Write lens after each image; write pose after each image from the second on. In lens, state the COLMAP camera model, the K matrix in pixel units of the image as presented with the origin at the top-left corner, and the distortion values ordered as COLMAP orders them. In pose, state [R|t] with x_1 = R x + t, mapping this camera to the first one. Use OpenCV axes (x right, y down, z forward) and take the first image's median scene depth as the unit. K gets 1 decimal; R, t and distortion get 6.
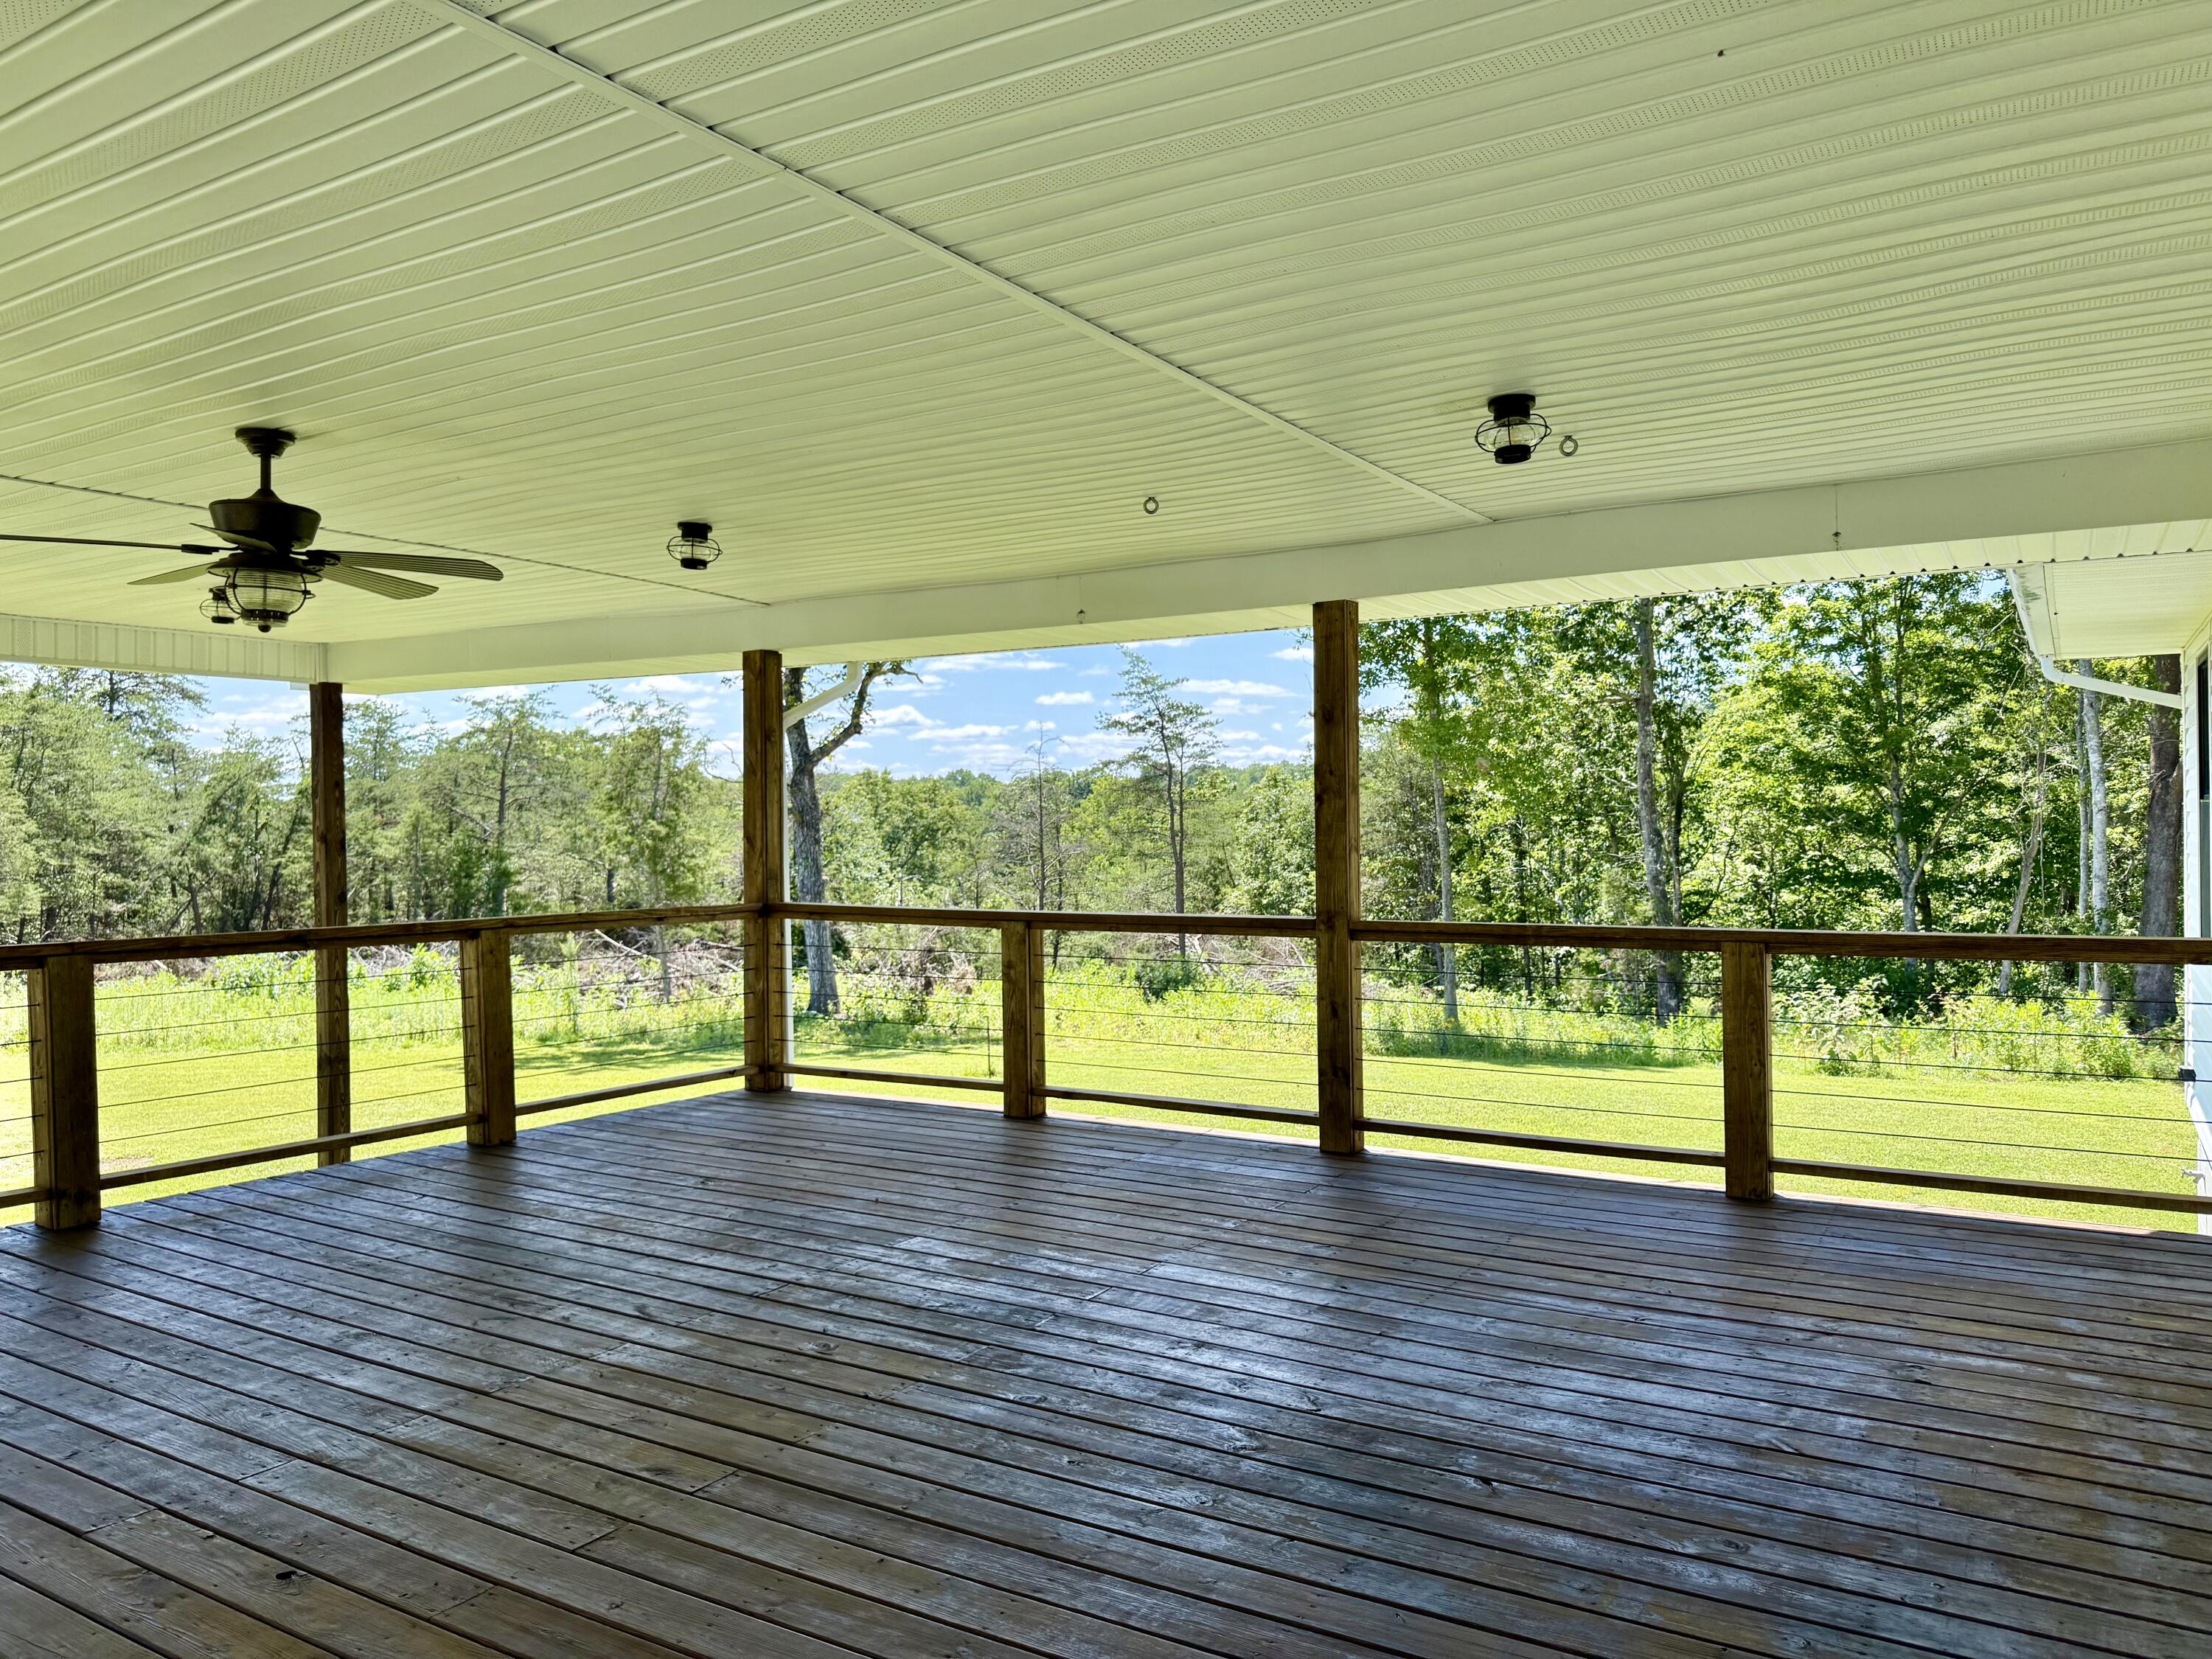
lens RADIAL K [[1550.9, 0, 1120.7], [0, 1550.9, 830.5], [0, 0, 1]] dist [0.035808, -0.061742]
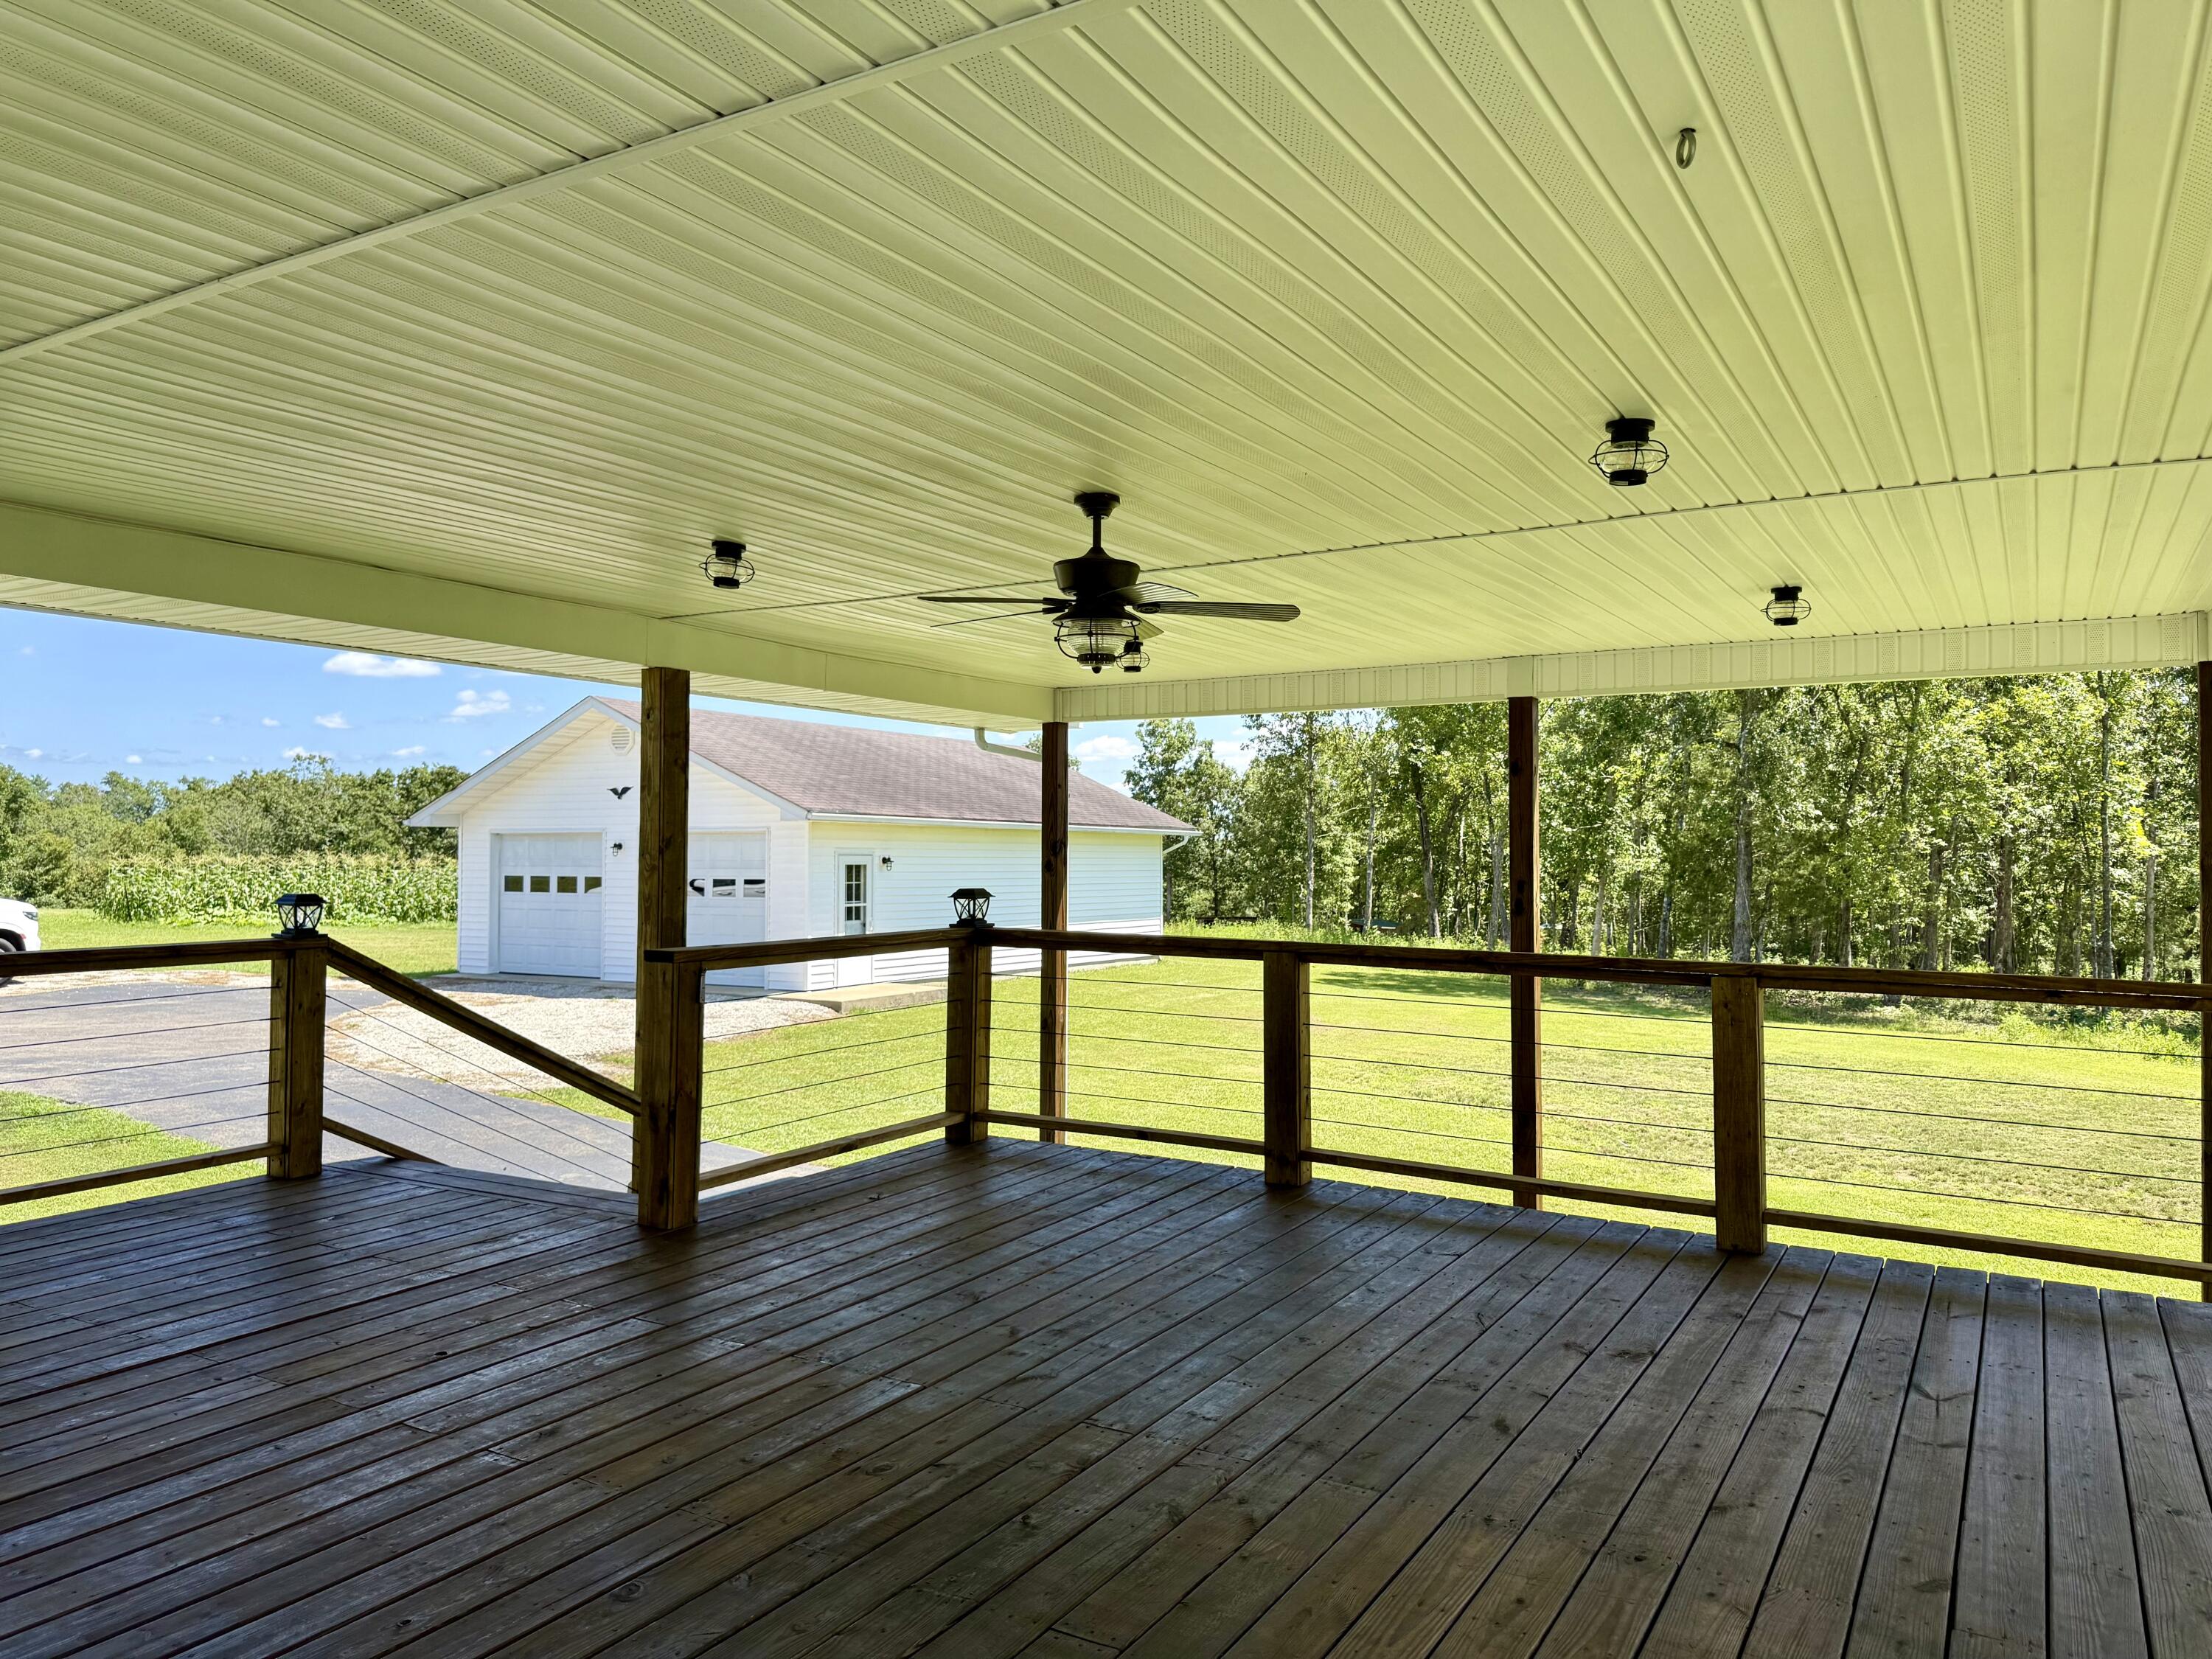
lens RADIAL K [[1550.9, 0, 1113.3], [0, 1550.9, 808.7], [0, 0, 1]] dist [0.035808, -0.061742]
pose [[0.002743, -0.019621, -0.999804, 0.516626], [-0.009739, 0.999760, -0.019647, -0.004592], [0.999949, 0.009791, 0.002551, 0.893934]]
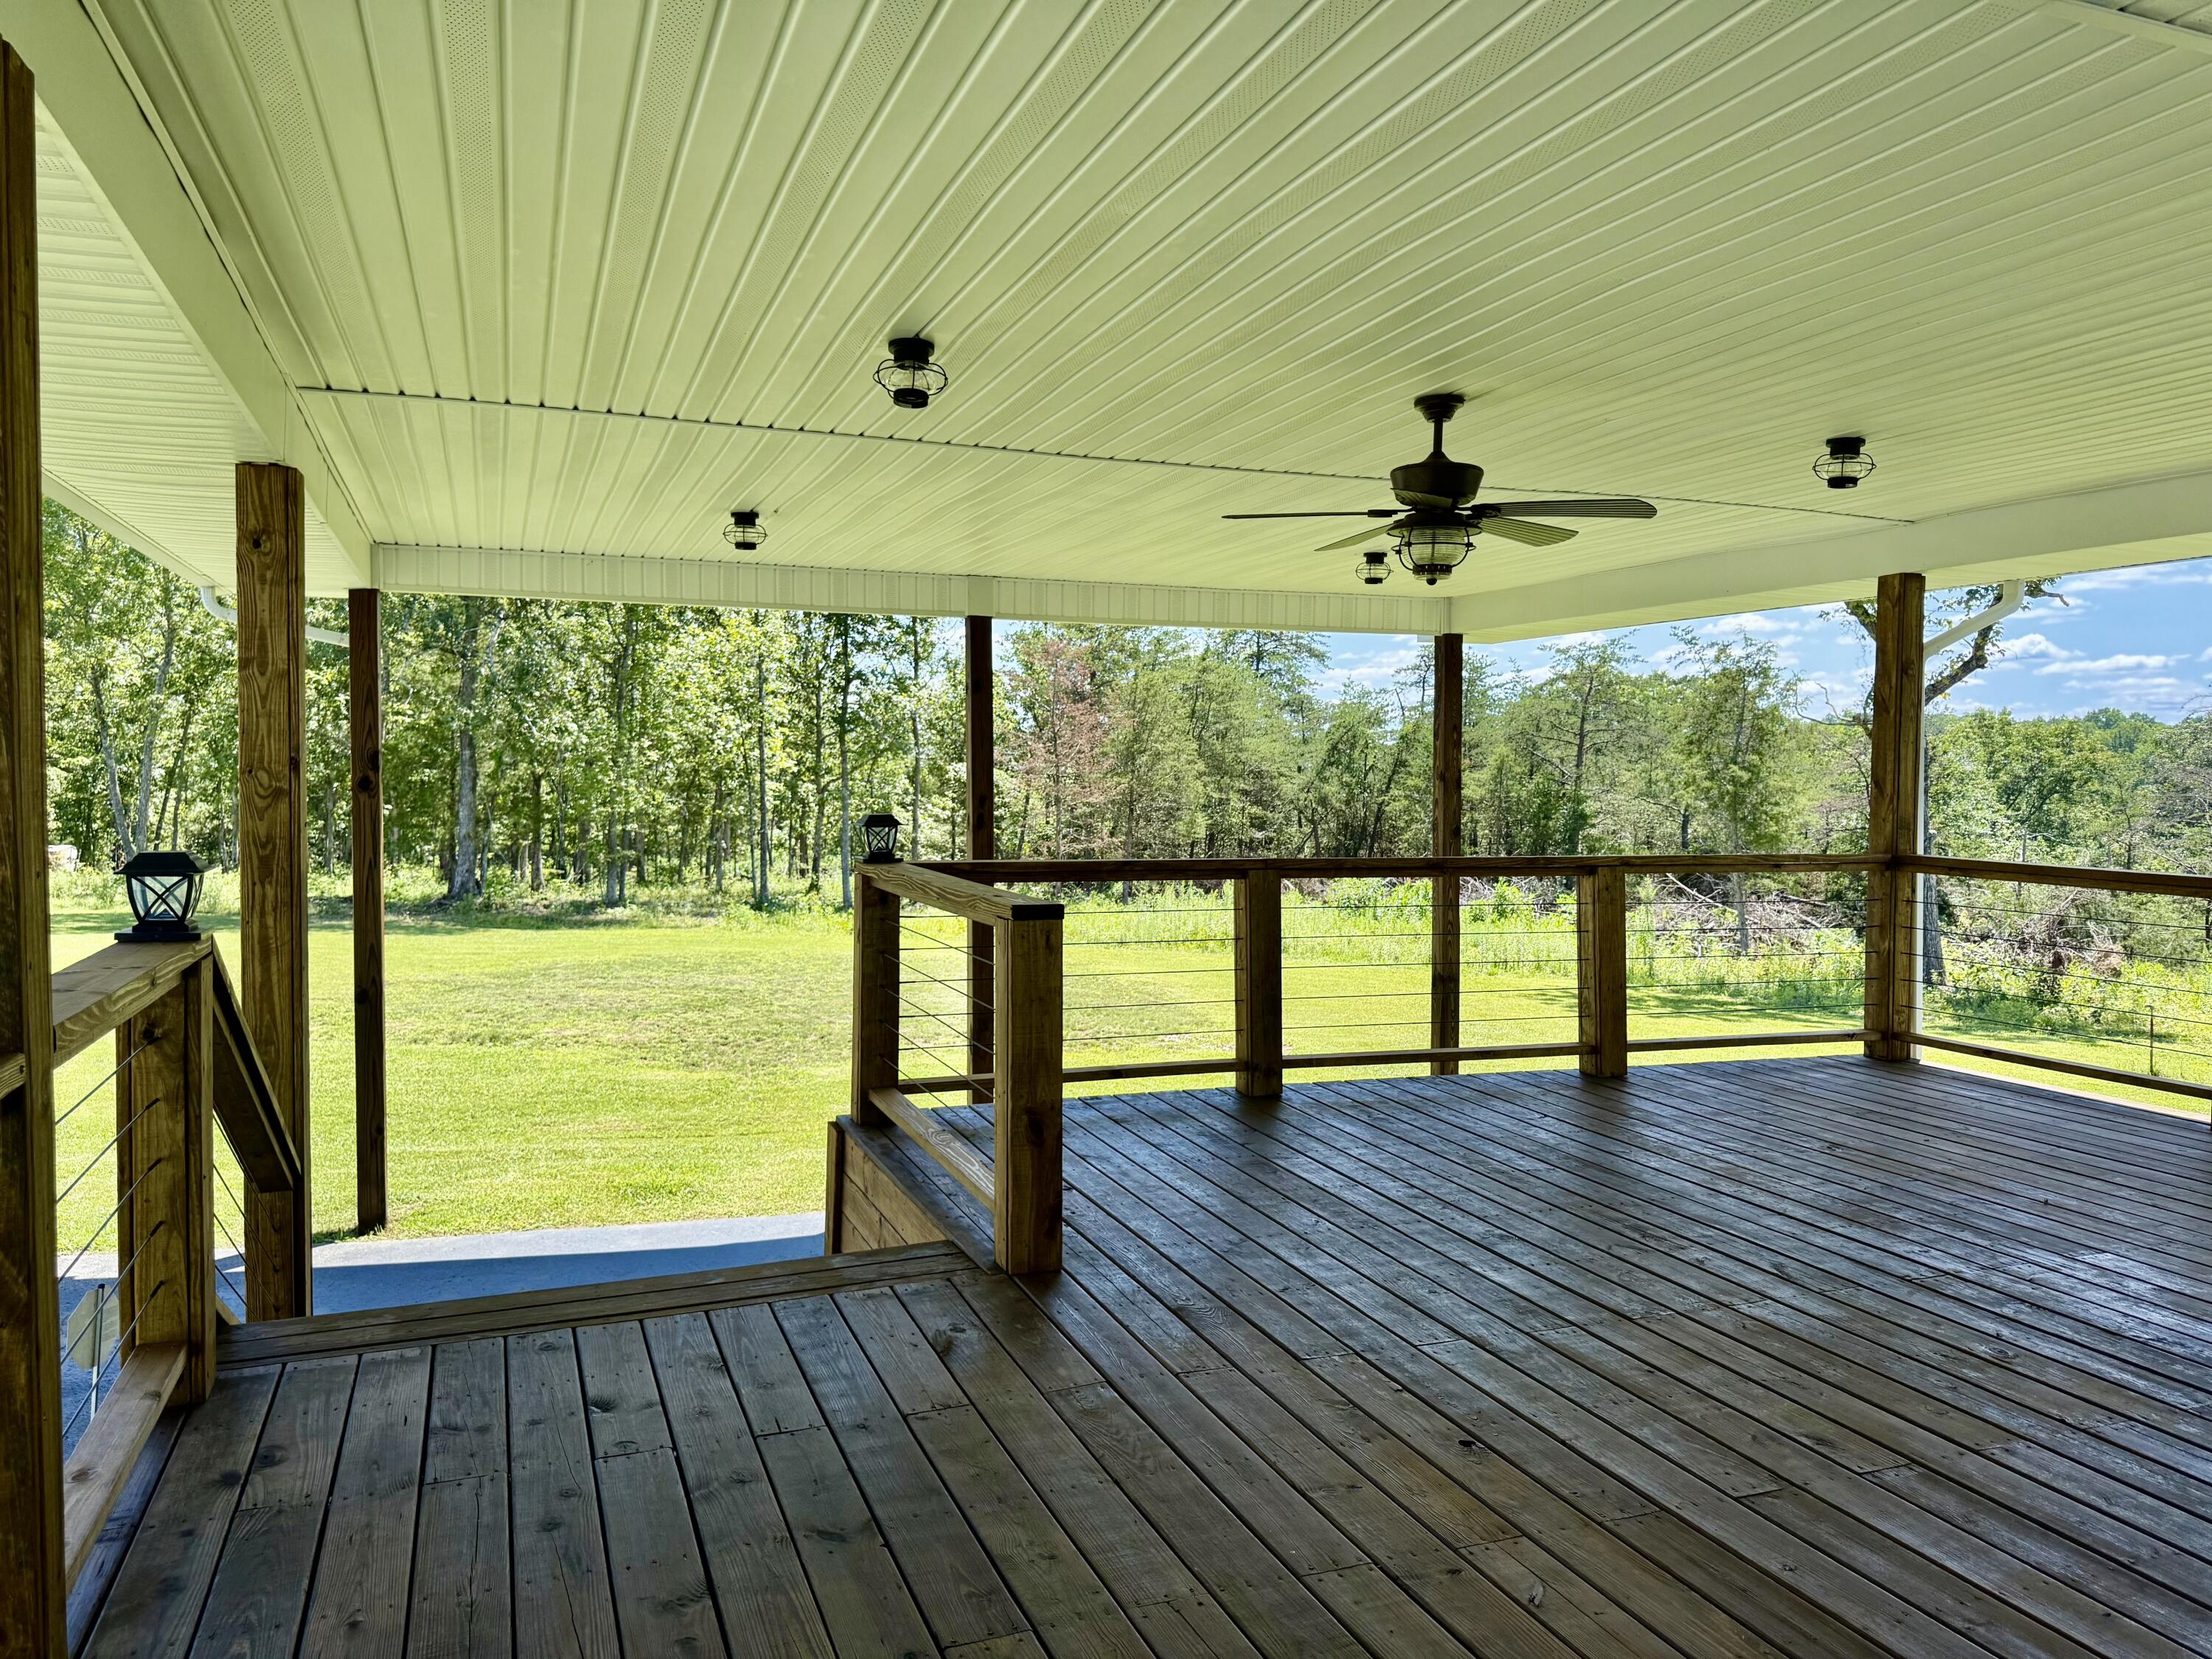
lens RADIAL K [[1550.9, 0, 1093.9], [0, 1550.9, 834.7], [0, 0, 1]] dist [0.035808, -0.061742]
pose [[0.778626, 0.038158, -0.626327, -0.038783], [-0.014248, 0.998967, 0.043147, 0.004455], [0.627326, -0.024672, 0.778366, -0.004595]]
